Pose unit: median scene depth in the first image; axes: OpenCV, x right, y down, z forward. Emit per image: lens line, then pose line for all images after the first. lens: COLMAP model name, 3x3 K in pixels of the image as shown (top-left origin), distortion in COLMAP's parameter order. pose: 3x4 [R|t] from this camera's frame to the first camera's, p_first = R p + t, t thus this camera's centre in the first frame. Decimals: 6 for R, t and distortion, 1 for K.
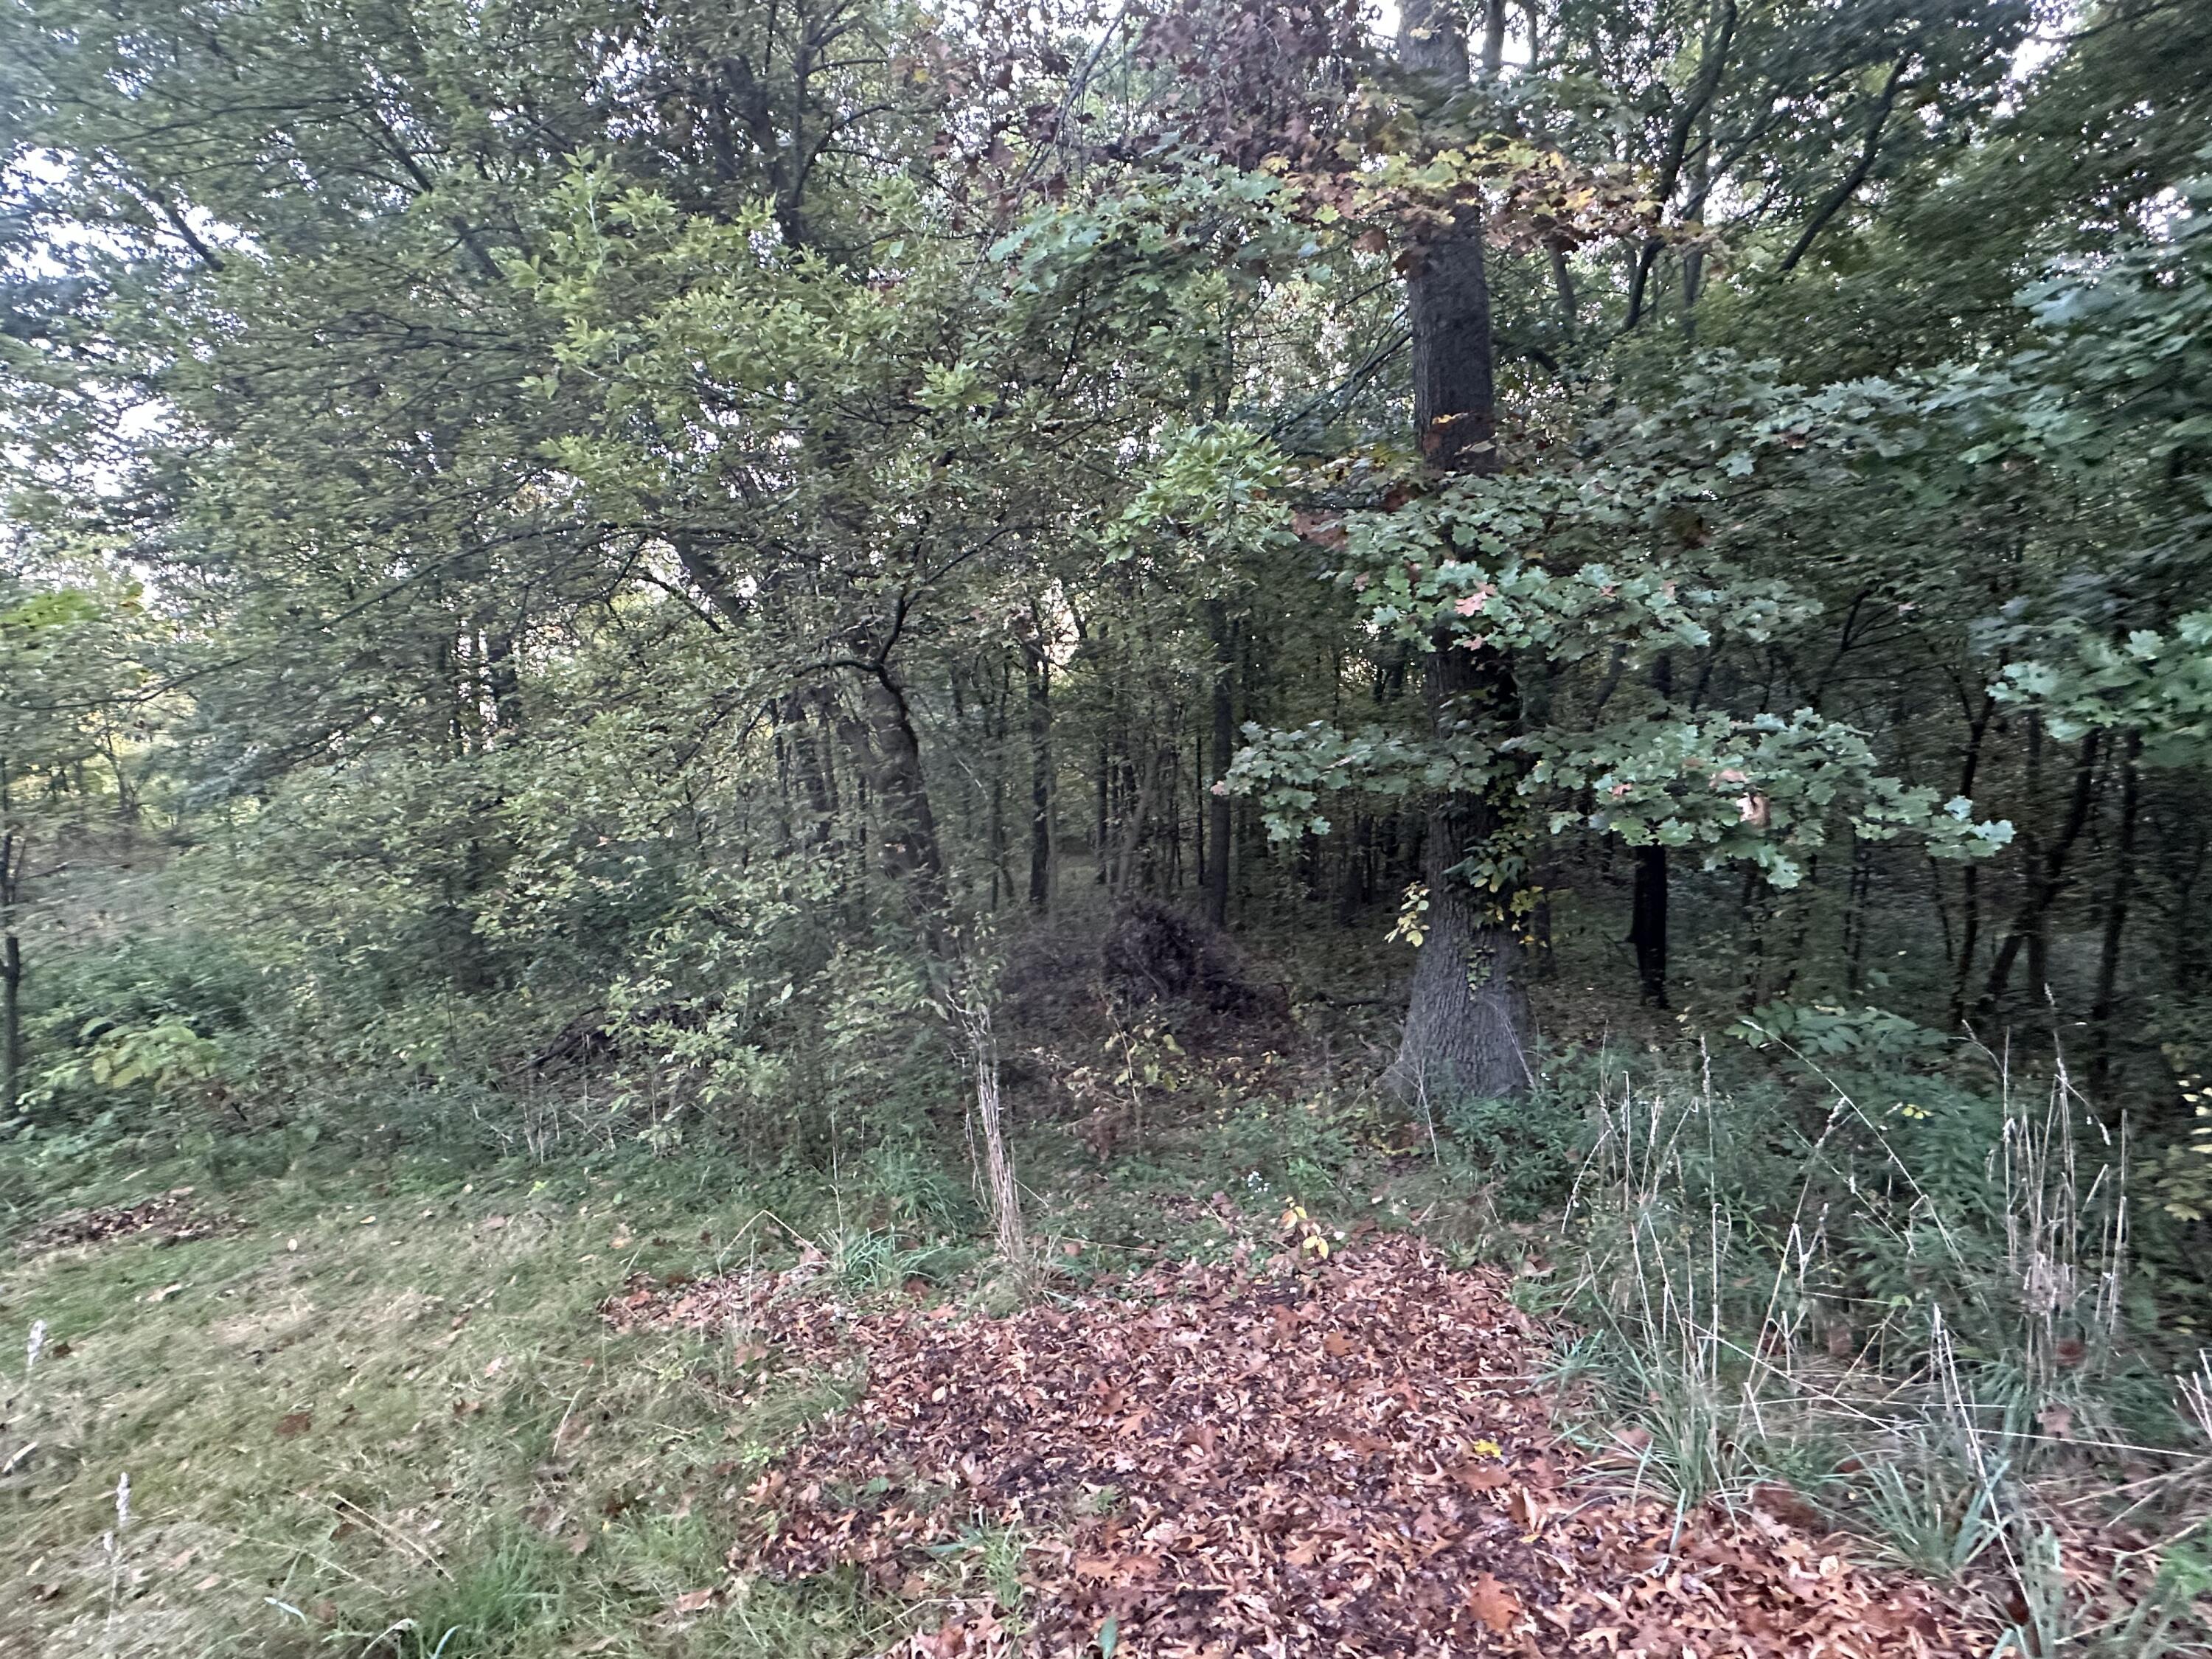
lens RADIAL K [[1102.4, 0, 1121.6], [0, 1102.4, 839.4], [0, 0, 1]] dist [-0.000514, 0.000708]
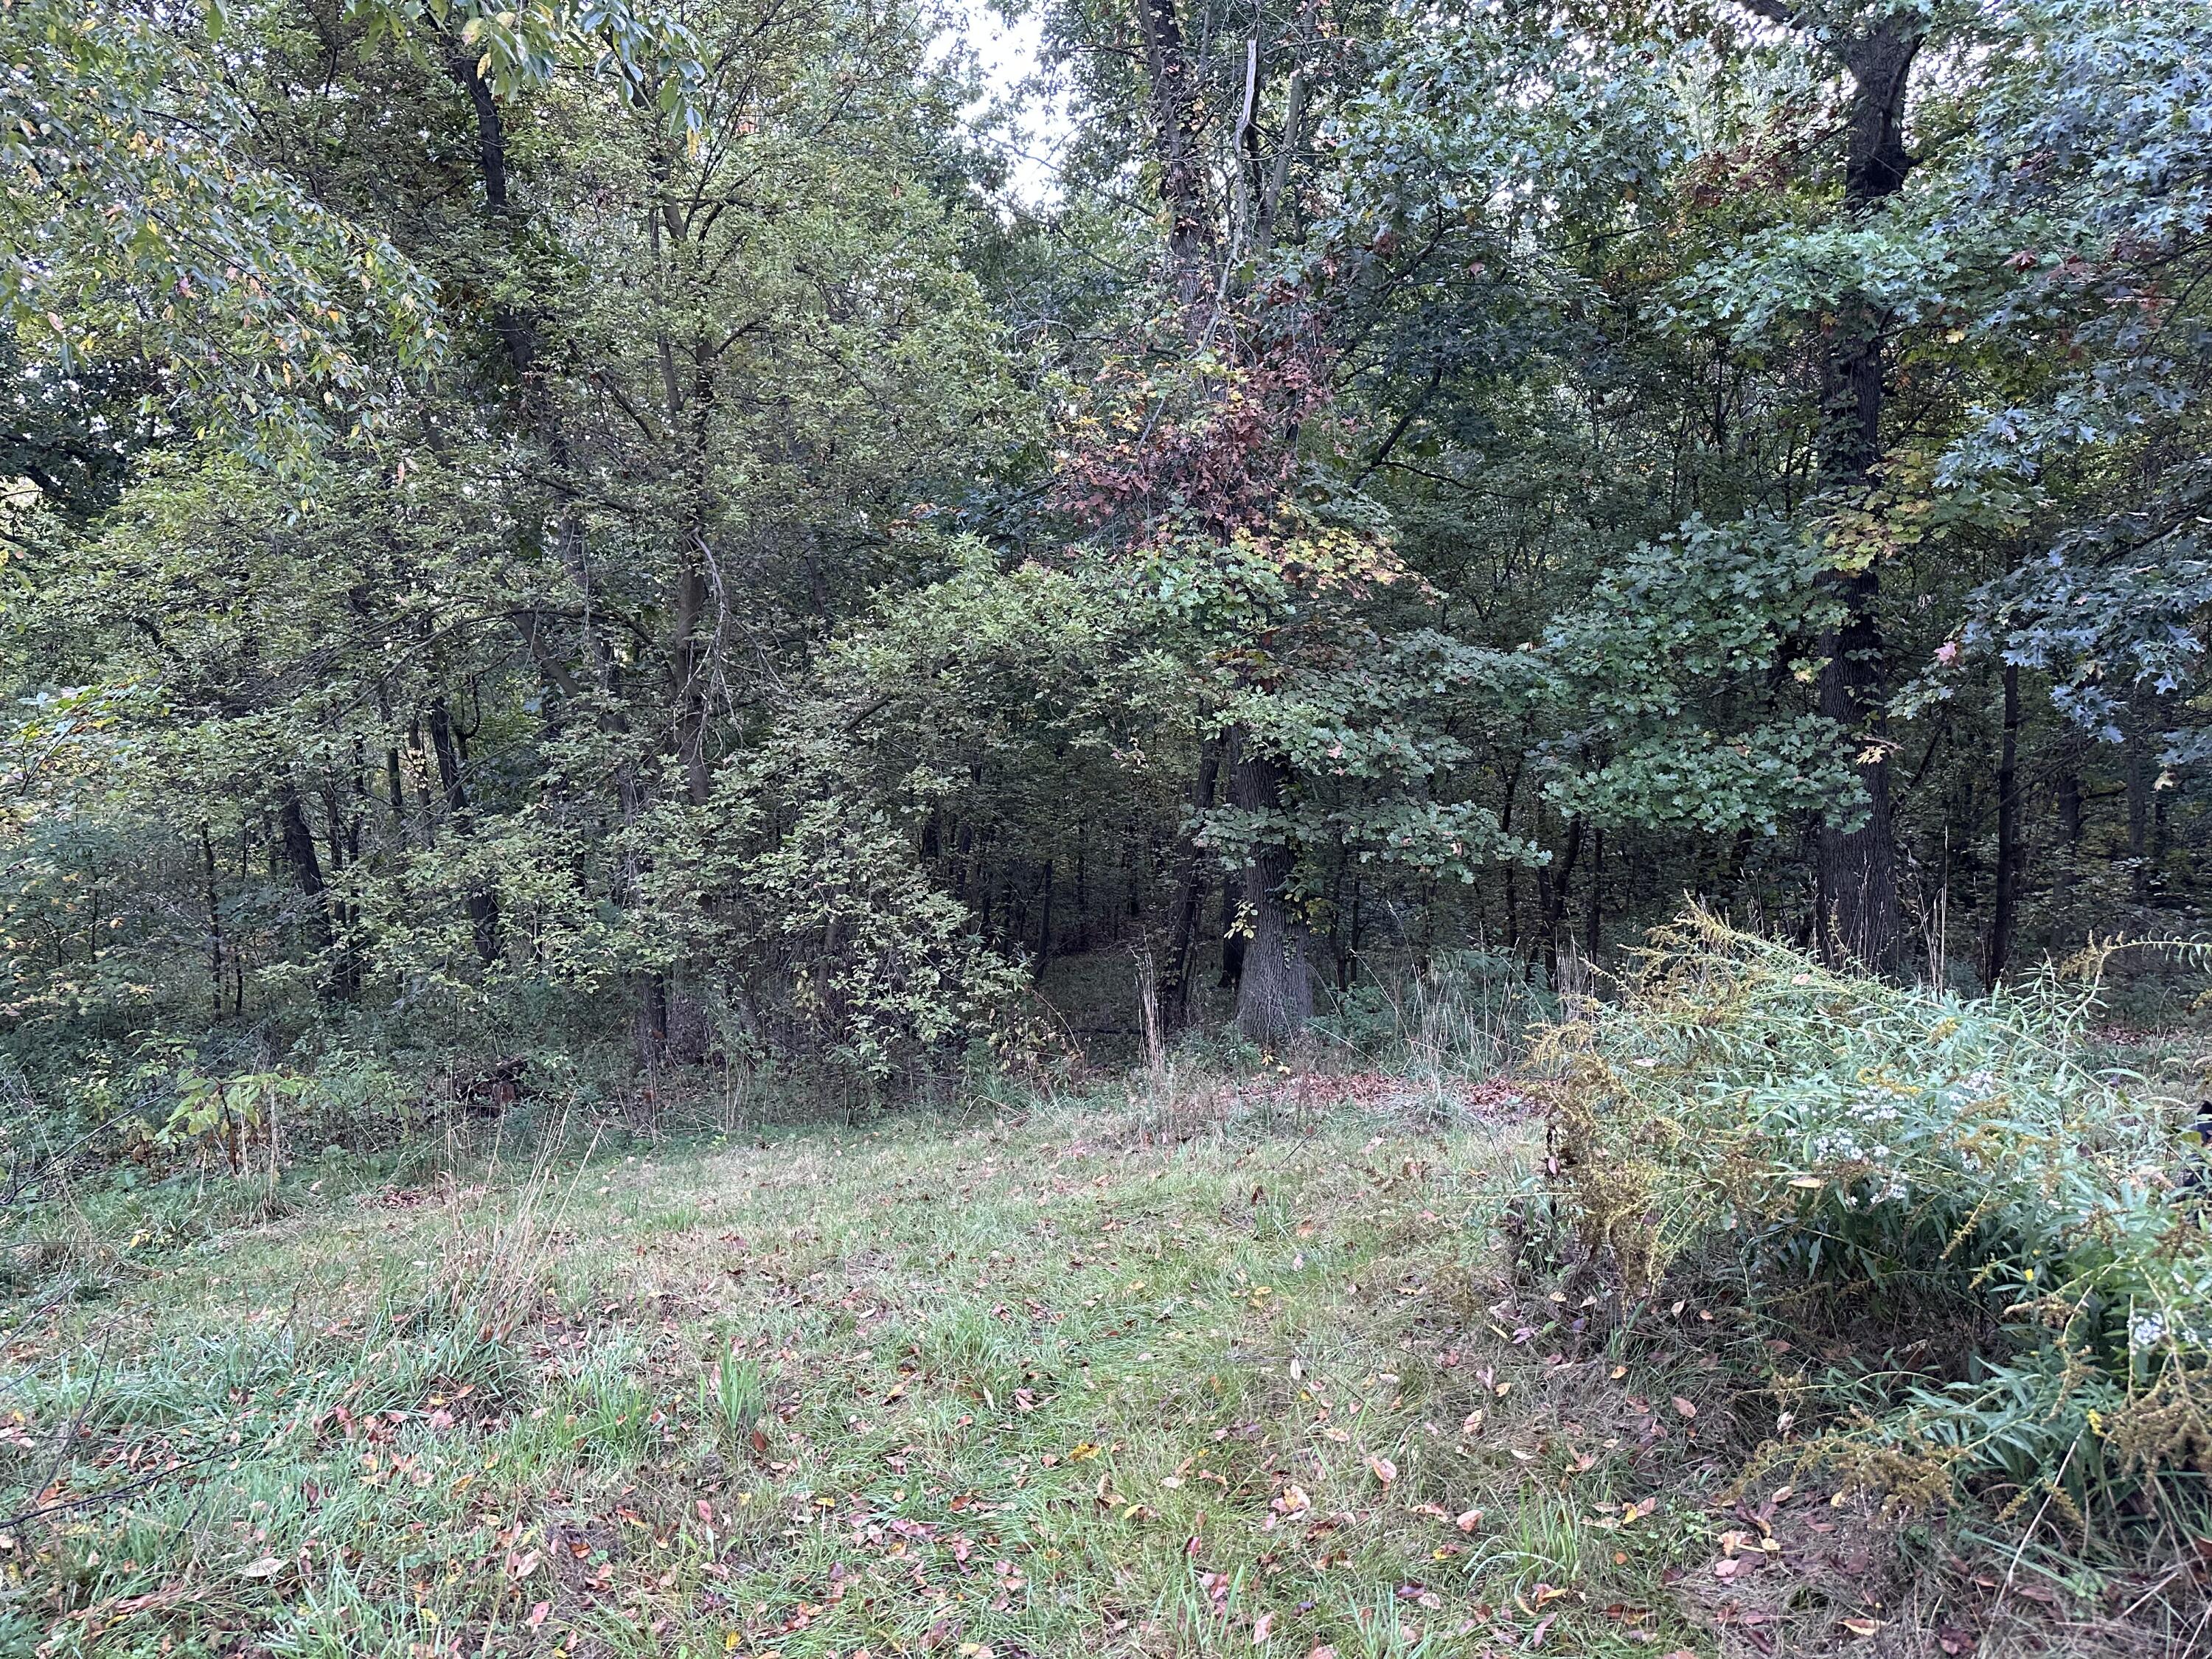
lens RADIAL K [[1553.1, 0, 1095.5], [0, 1553.1, 843.3], [0, 0, 1]] dist [0.059064, -0.071430]
pose [[0.912770, -0.018313, 0.408064, -1.307765], [0.035159, 0.998809, -0.033820, 0.041131], [-0.406959, 0.045217, 0.912327, -1.493854]]
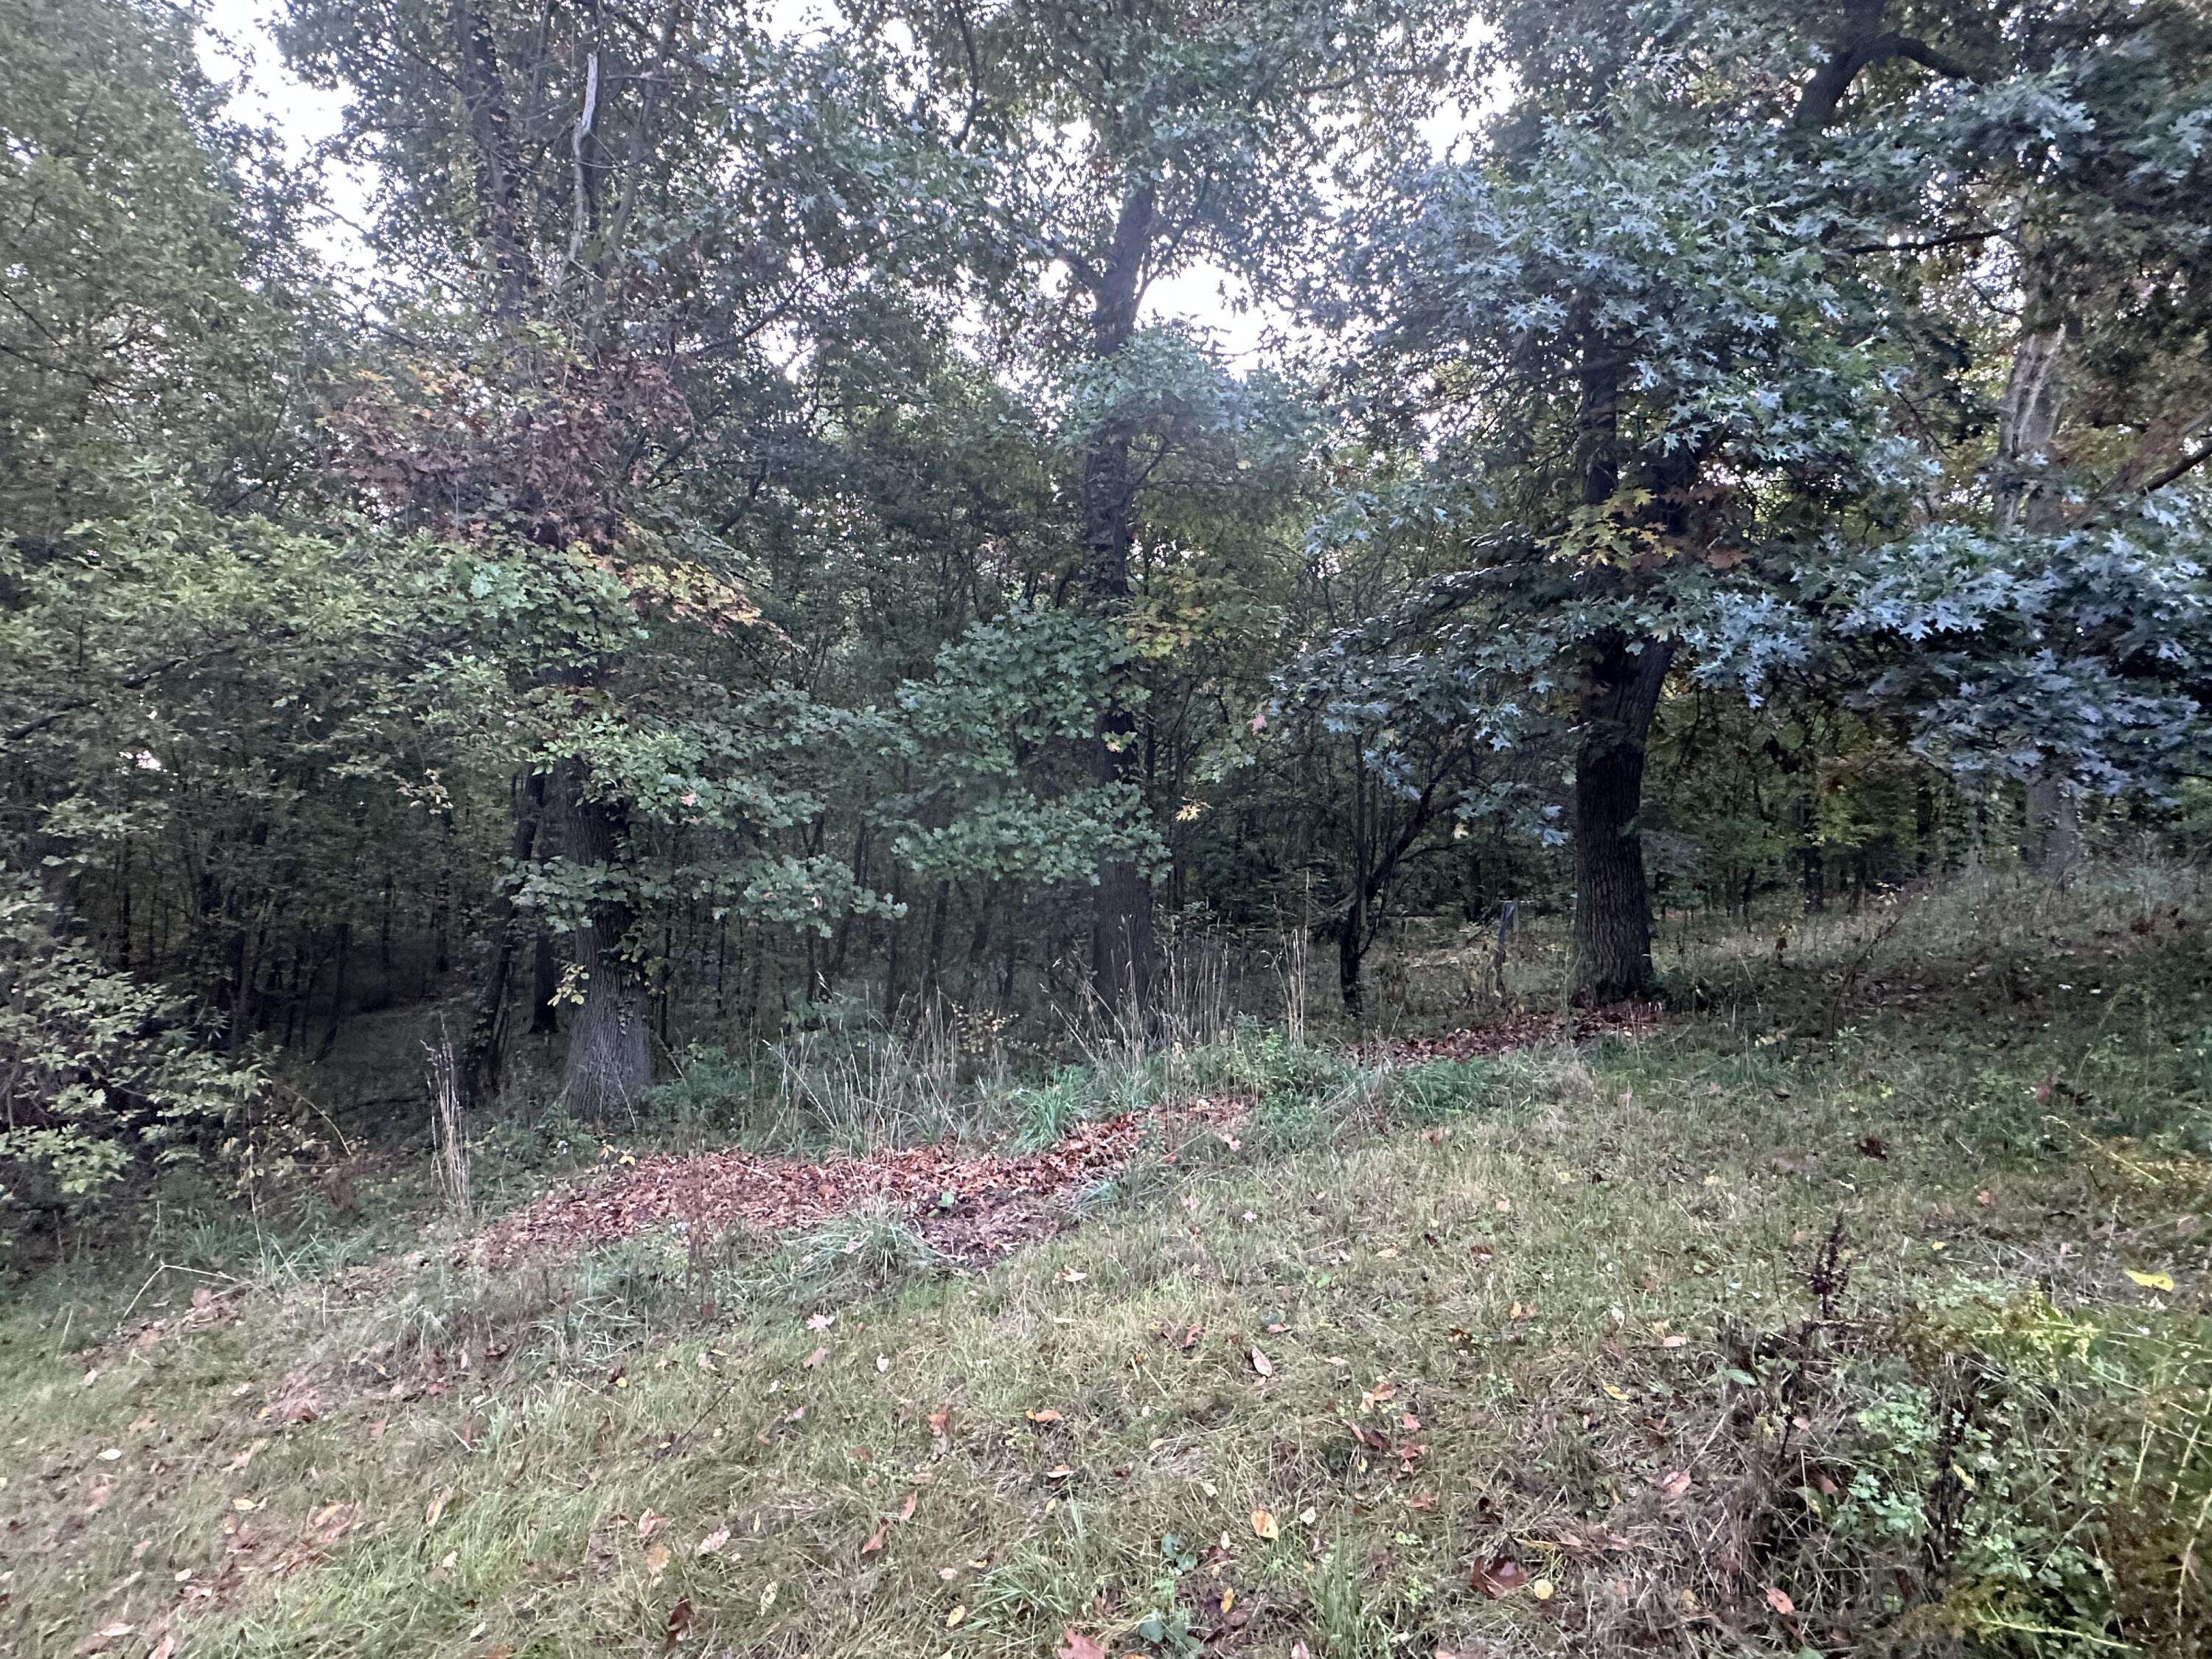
lens RADIAL K [[1077.3, 0, 1091.9], [0, 1077.3, 834.3], [0, 0, 1]] dist [0.000917, -0.000883]
pose [[0.553924, 0.019785, 0.832332, -0.858610], [0.064870, 0.995653, -0.066839, 0.016092], [-0.830036, 0.091017, 0.550232, -0.604285]]
